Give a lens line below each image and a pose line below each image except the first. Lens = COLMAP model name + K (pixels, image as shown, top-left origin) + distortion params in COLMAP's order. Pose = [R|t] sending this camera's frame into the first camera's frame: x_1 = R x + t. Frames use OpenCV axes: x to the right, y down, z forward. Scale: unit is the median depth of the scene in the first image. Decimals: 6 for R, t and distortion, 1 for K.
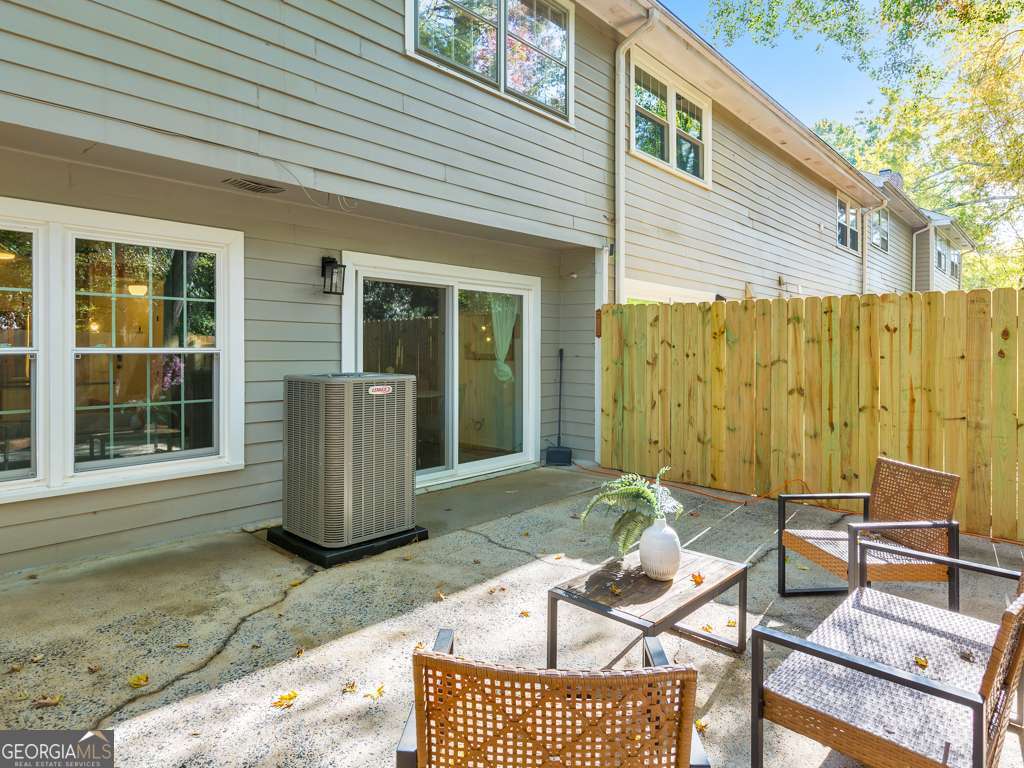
lens RADIAL K [[600.2, 0, 512.6], [0, 600.2, 351.4], [0, 0, 1]] dist [0.001180, 0.000119]
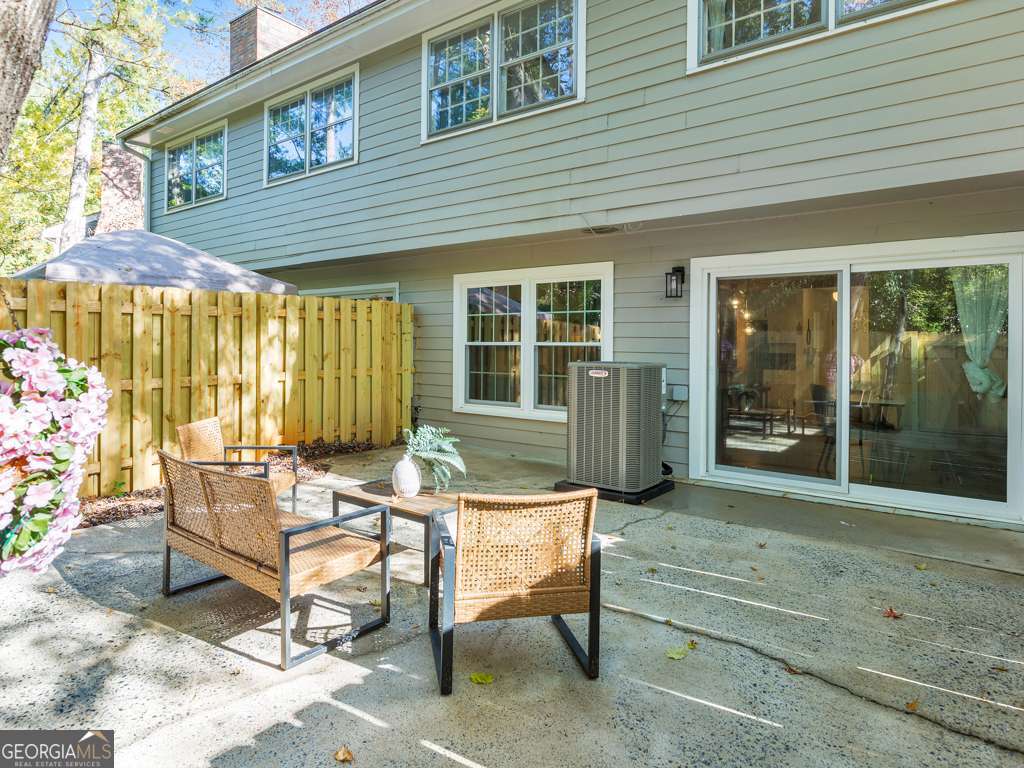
lens RADIAL K [[600.2, 0, 512.6], [0, 600.2, 351.4], [0, 0, 1]] dist [0.001180, 0.000119]
pose [[0.104559, 0.007353, -0.994492, 0.886940], [-0.015313, 0.999866, 0.005783, 0.010226], [0.994401, 0.014624, 0.104657, 0.575607]]
